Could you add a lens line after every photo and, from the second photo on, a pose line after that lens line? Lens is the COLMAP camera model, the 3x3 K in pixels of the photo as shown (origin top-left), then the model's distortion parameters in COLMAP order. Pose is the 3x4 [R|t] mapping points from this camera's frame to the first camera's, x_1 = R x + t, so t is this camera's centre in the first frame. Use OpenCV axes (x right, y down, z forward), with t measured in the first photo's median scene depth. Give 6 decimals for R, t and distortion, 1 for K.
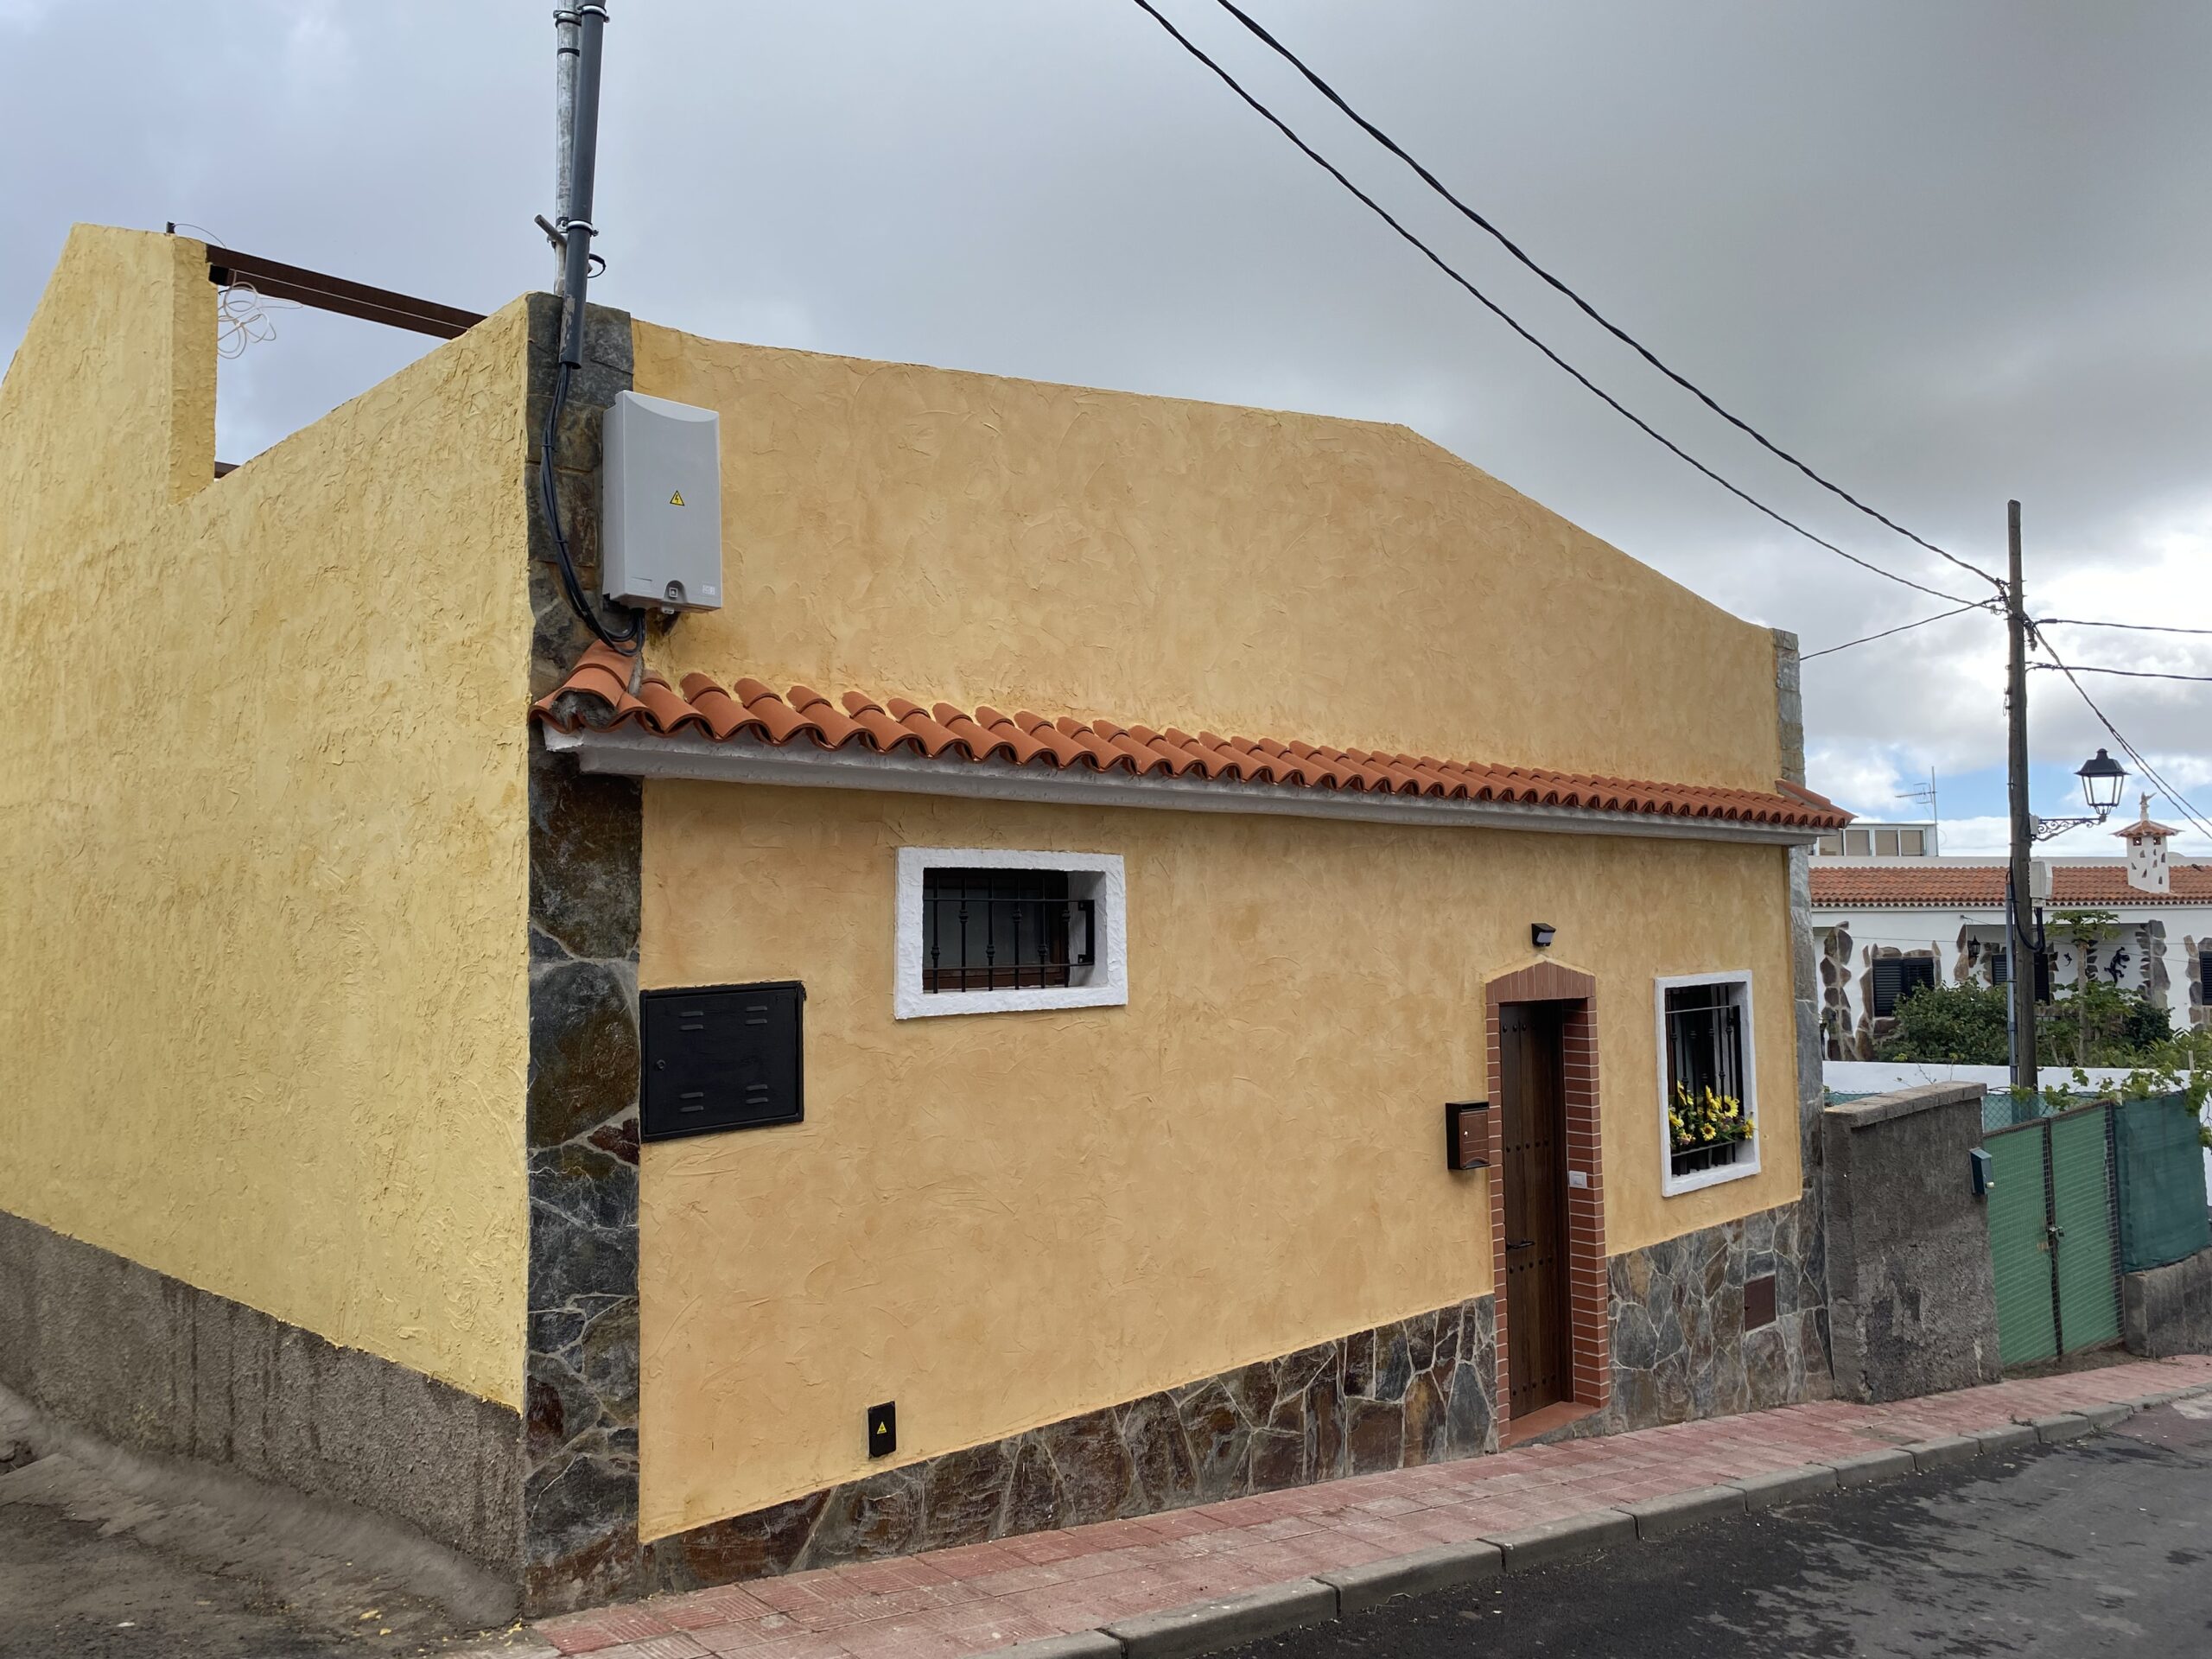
lens RADIAL K [[1653.9, 0, 1095.4], [0, 1653.9, 824.3], [0, 0, 1]] dist [0.025812, -0.068633]
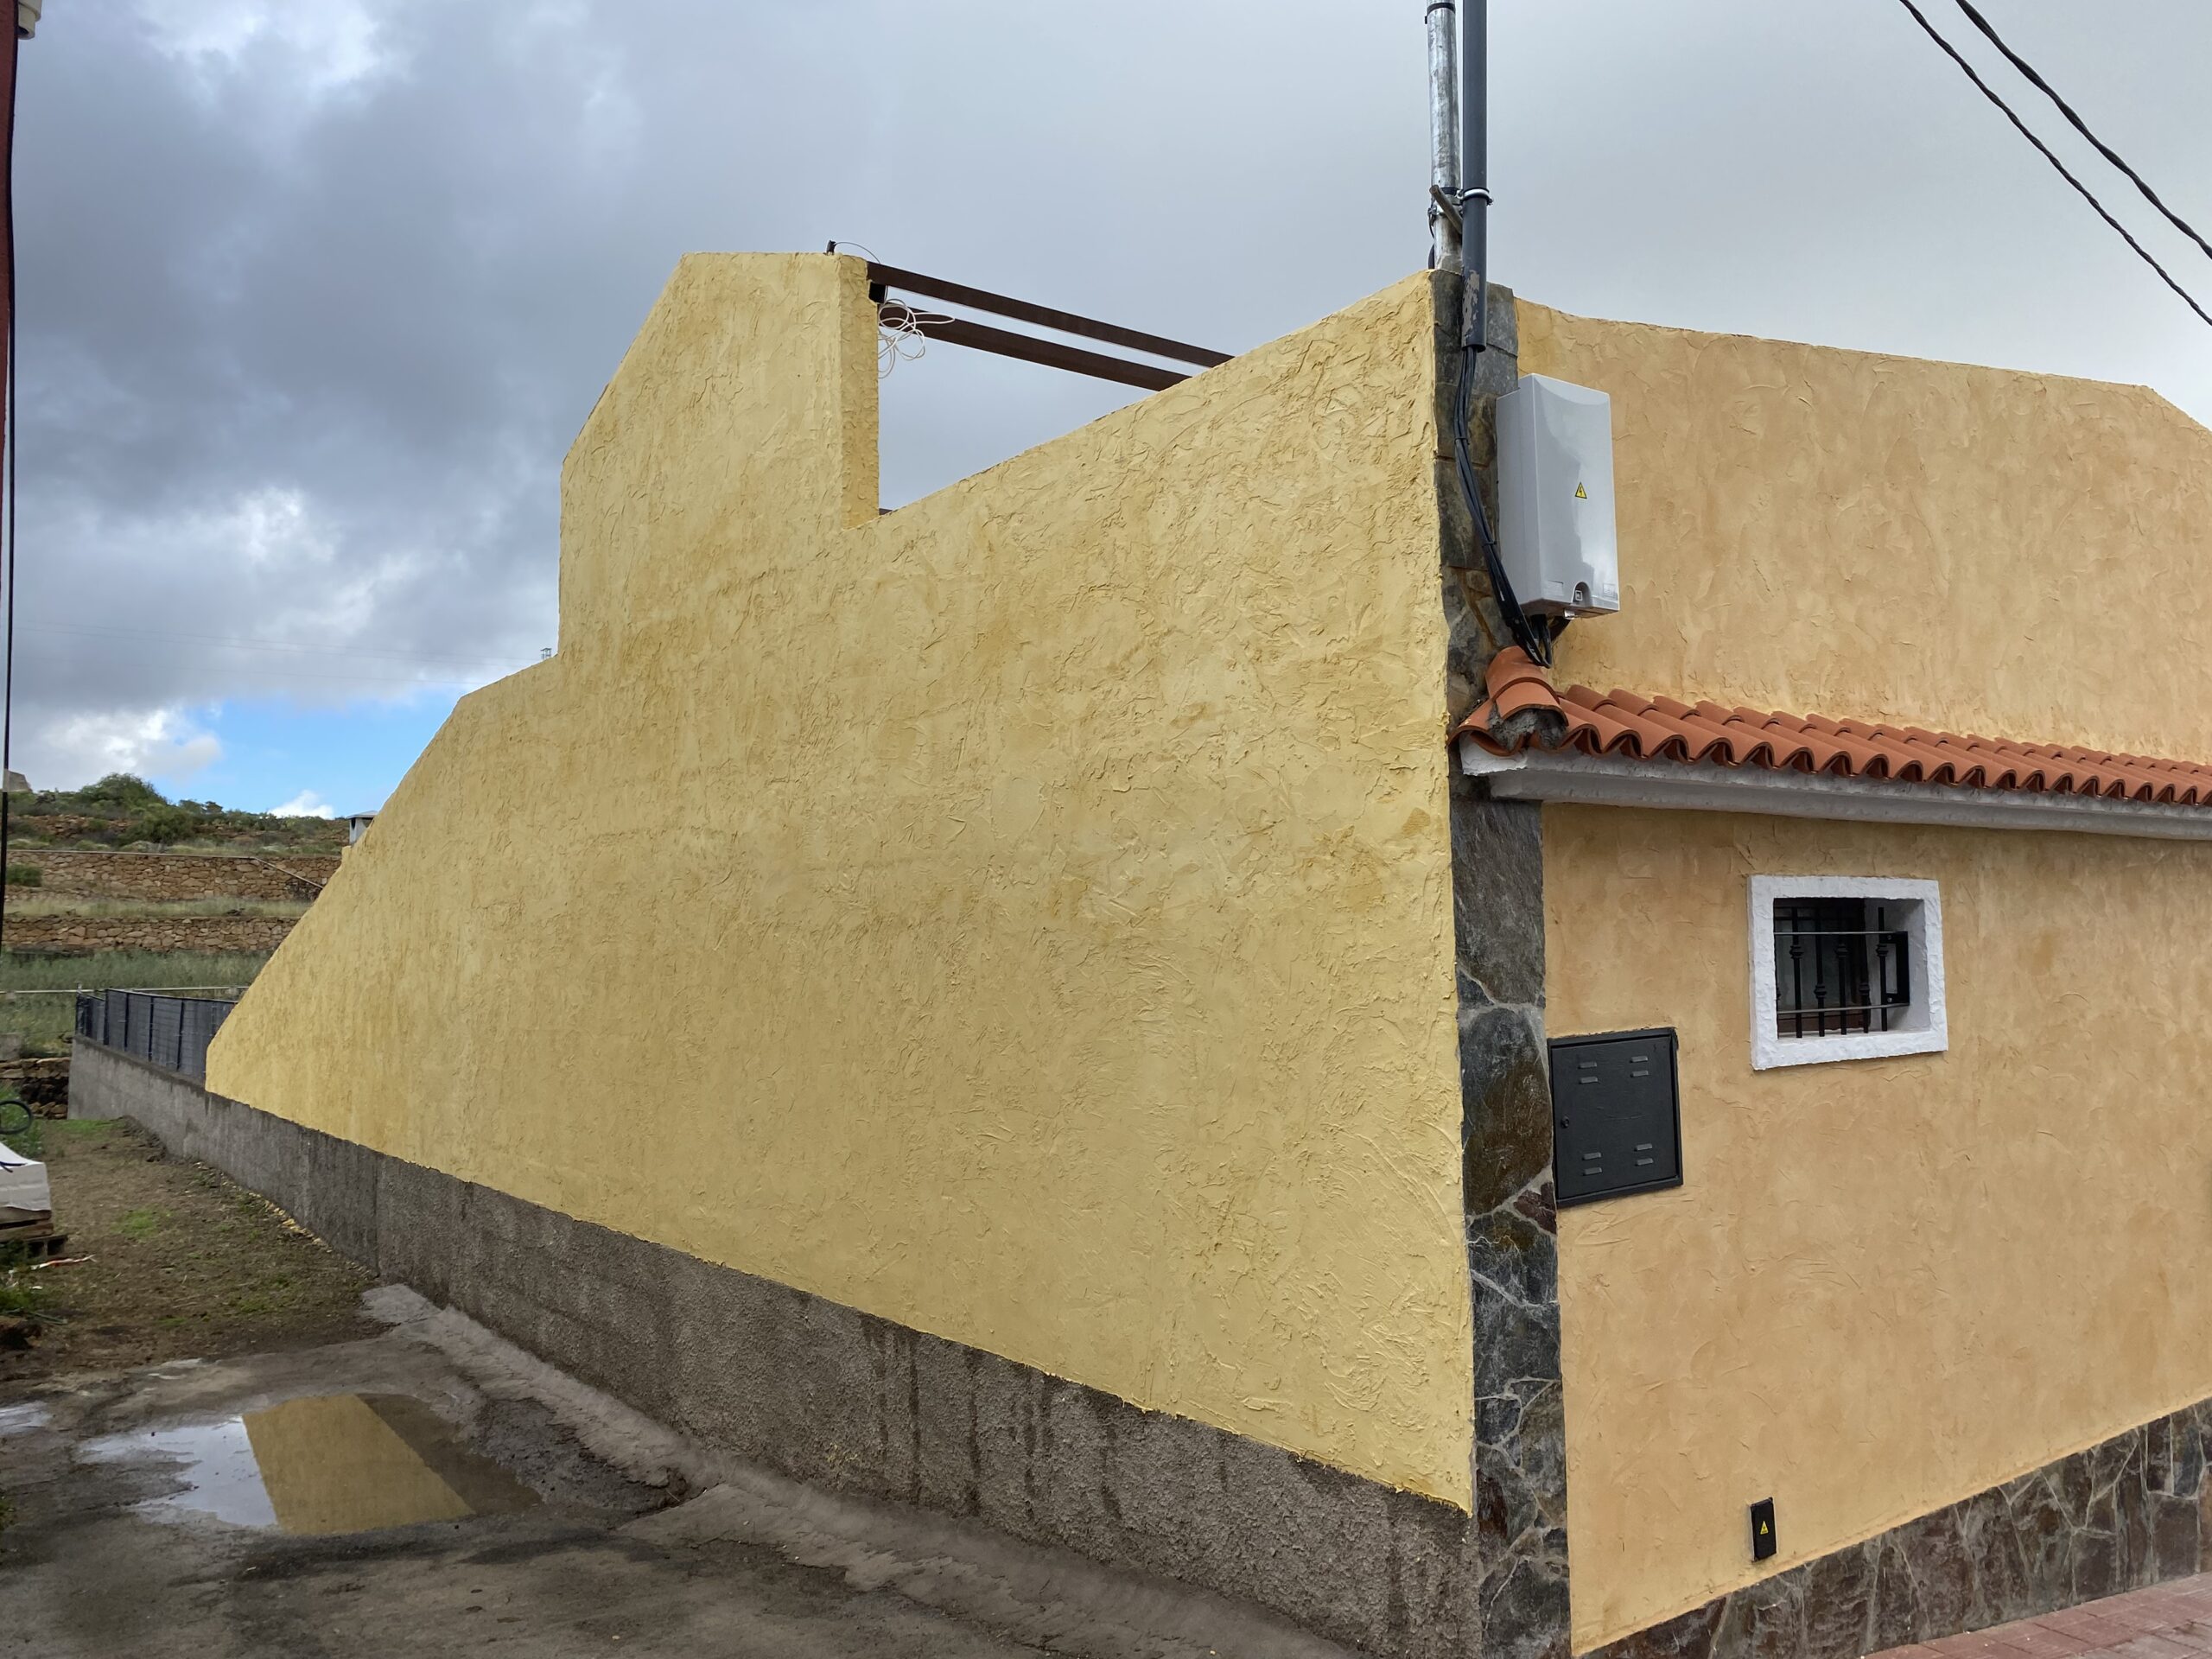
lens RADIAL K [[1653.9, 0, 1087.2], [0, 1653.9, 828.6], [0, 0, 1]] dist [0.025812, -0.068633]
pose [[0.986691, -0.010601, -0.162263, -0.304813], [0.010264, 0.999943, -0.002913, -0.011441], [0.162285, 0.001208, 0.986743, 0.057695]]
